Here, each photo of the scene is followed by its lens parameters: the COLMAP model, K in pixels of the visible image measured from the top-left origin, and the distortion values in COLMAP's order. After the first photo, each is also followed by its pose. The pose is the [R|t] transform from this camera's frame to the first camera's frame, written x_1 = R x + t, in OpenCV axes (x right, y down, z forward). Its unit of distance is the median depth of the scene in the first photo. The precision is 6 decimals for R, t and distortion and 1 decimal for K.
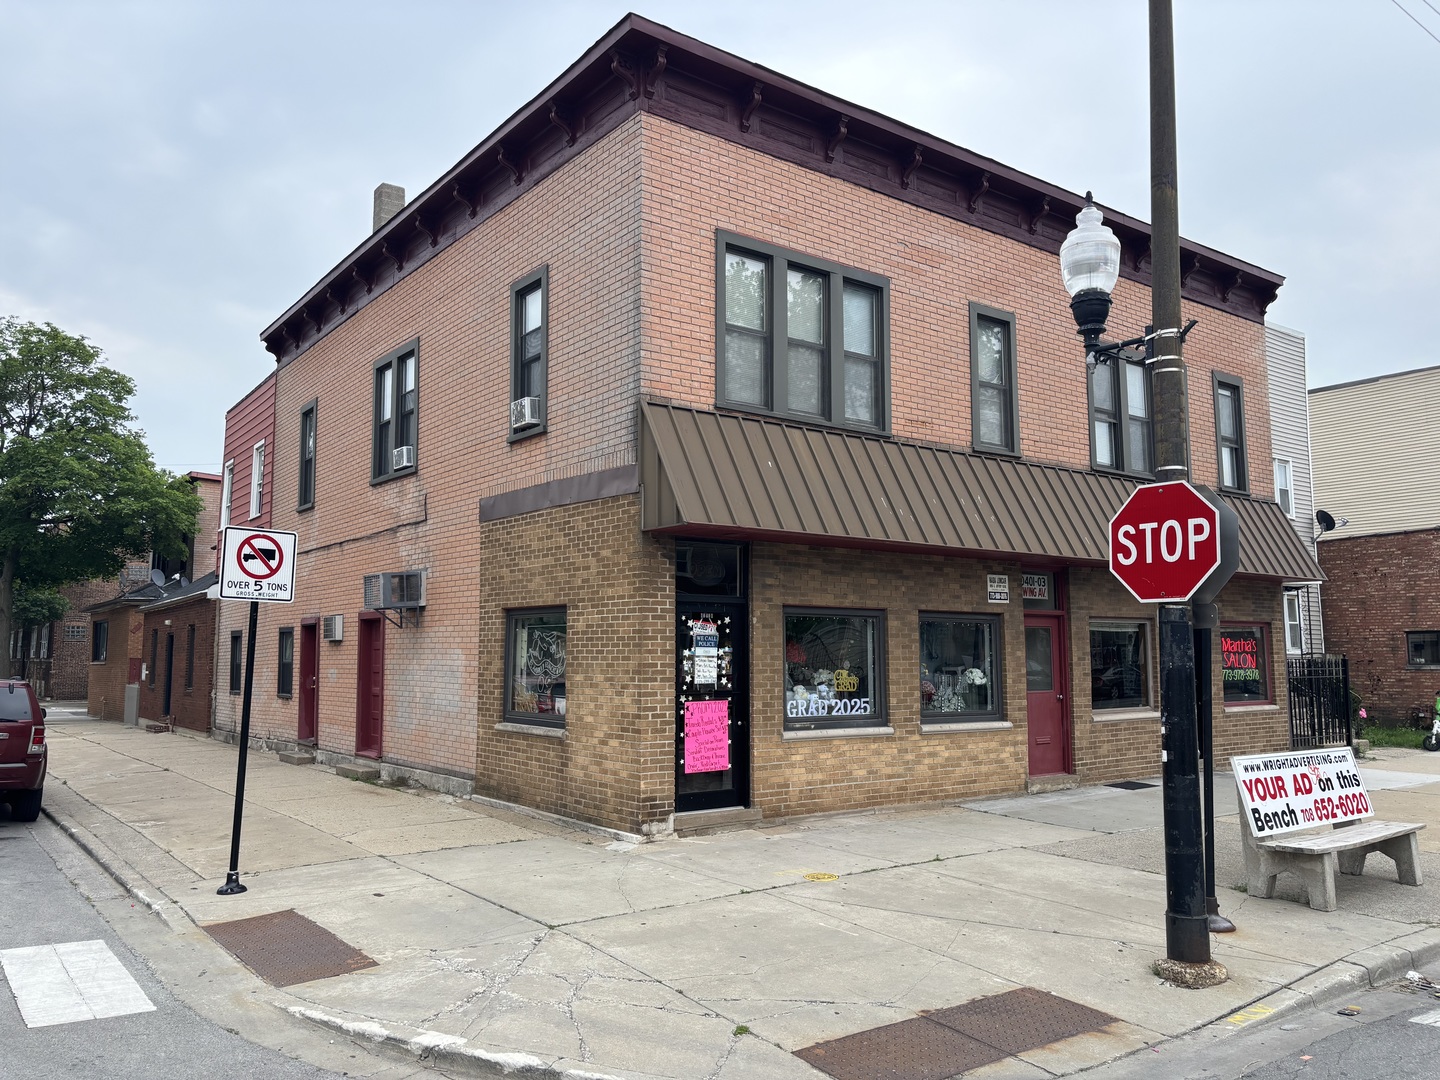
lens RADIAL K [[1110.3, 0, 720.0], [0, 1110.3, 540.0], [0, 0, 1]] dist [0.154727, -0.587356]
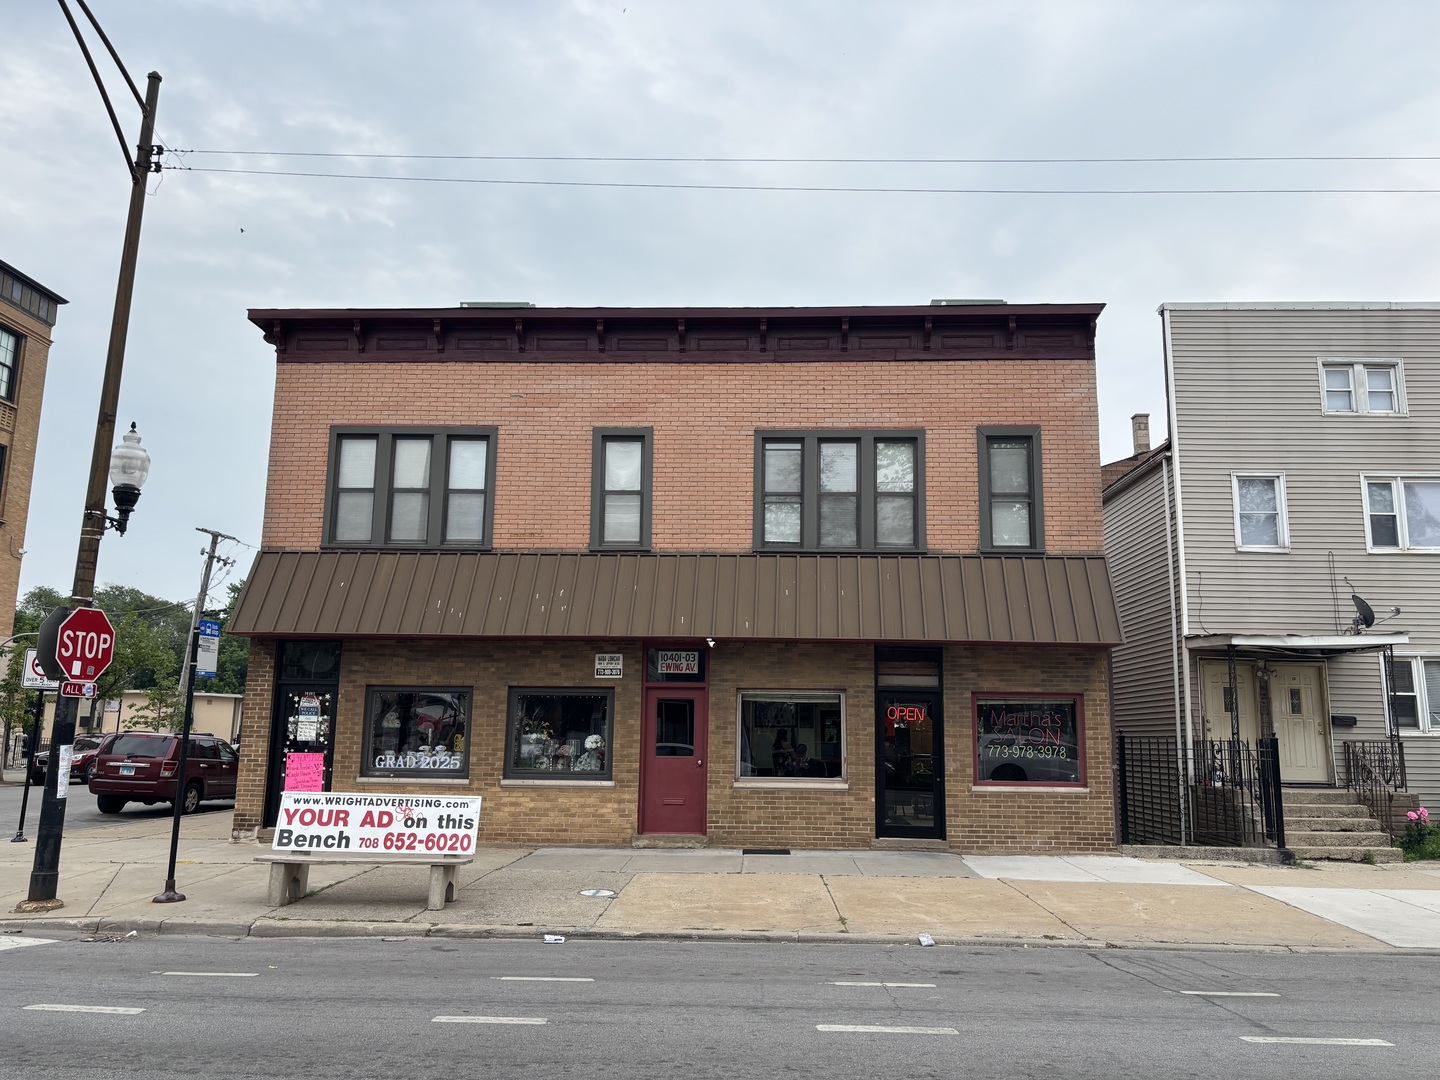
lens RADIAL K [[1110.3, 0, 720.0], [0, 1110.3, 540.0], [0, 0, 1]] dist [0.154727, -0.587356]
pose [[0.773286, -0.099182, -0.626252, 1.161286], [0.052136, 0.994291, -0.093094, 0.029119], [0.631910, 0.039339, 0.774042, 0.176923]]
